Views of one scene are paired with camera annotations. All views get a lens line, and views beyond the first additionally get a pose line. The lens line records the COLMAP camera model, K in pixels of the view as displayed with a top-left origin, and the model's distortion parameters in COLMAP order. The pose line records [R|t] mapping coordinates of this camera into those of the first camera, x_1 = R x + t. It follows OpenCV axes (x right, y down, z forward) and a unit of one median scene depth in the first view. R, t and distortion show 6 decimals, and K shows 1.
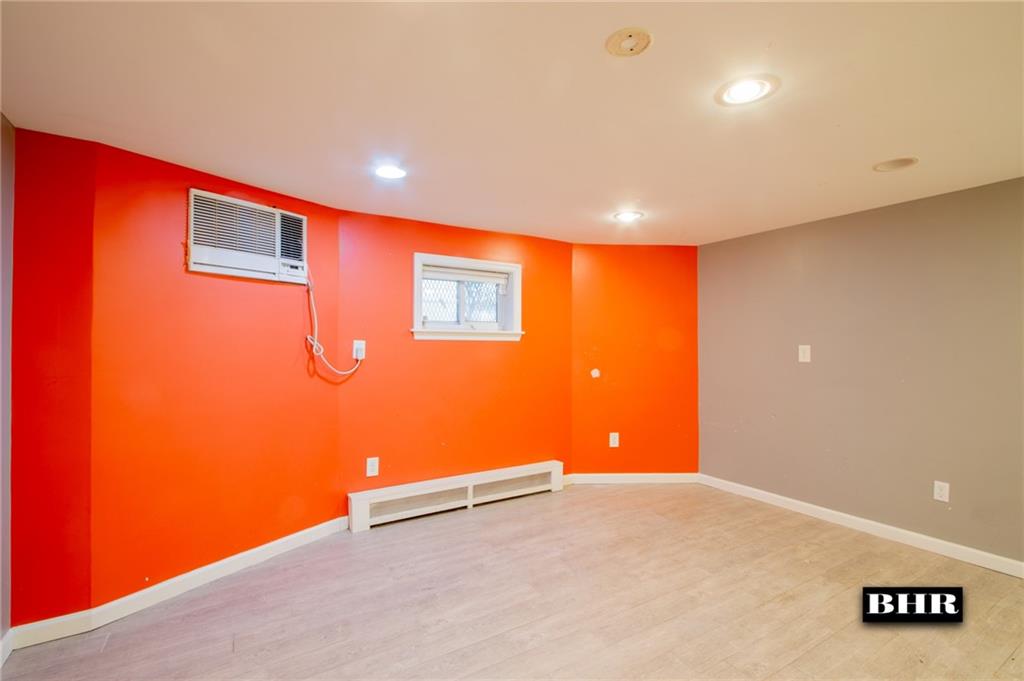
lens RADIAL K [[473.6, 0, 494.0], [0, 473.6, 339.3], [0, 0, 1]] dist [-0.011234, 0.000075]
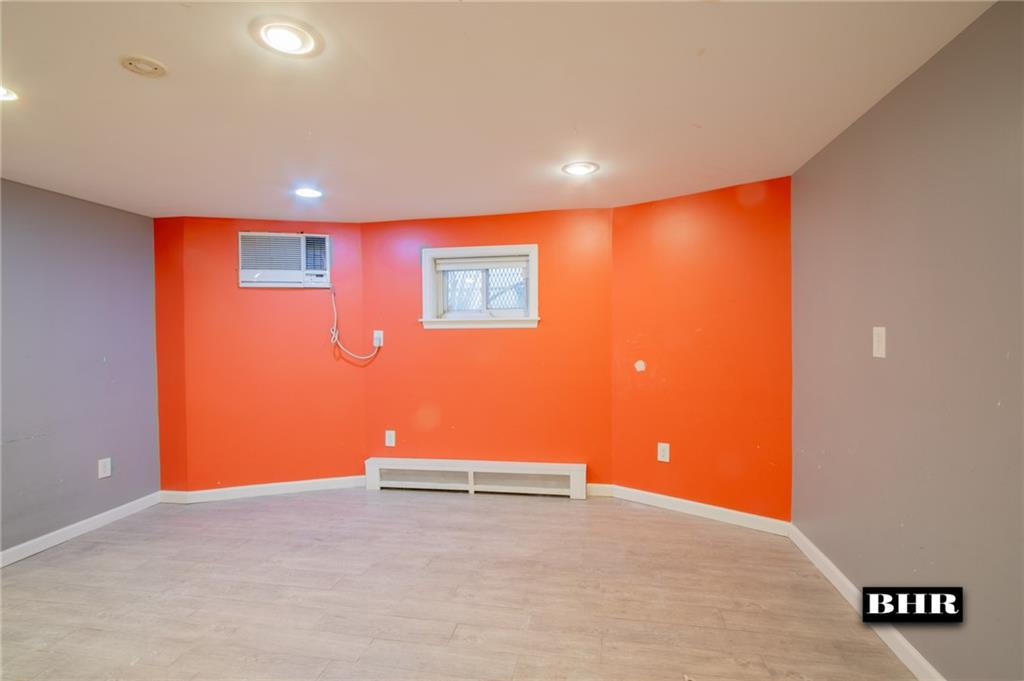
lens RADIAL K [[473.6, 0, 494.0], [0, 473.6, 339.3], [0, 0, 1]] dist [-0.011234, 0.000075]
pose [[0.744333, -0.002924, -0.667803, 0.729802], [0.023045, 0.999507, 0.021310, 0.005572], [0.667411, -0.031251, 0.744033, 0.313751]]
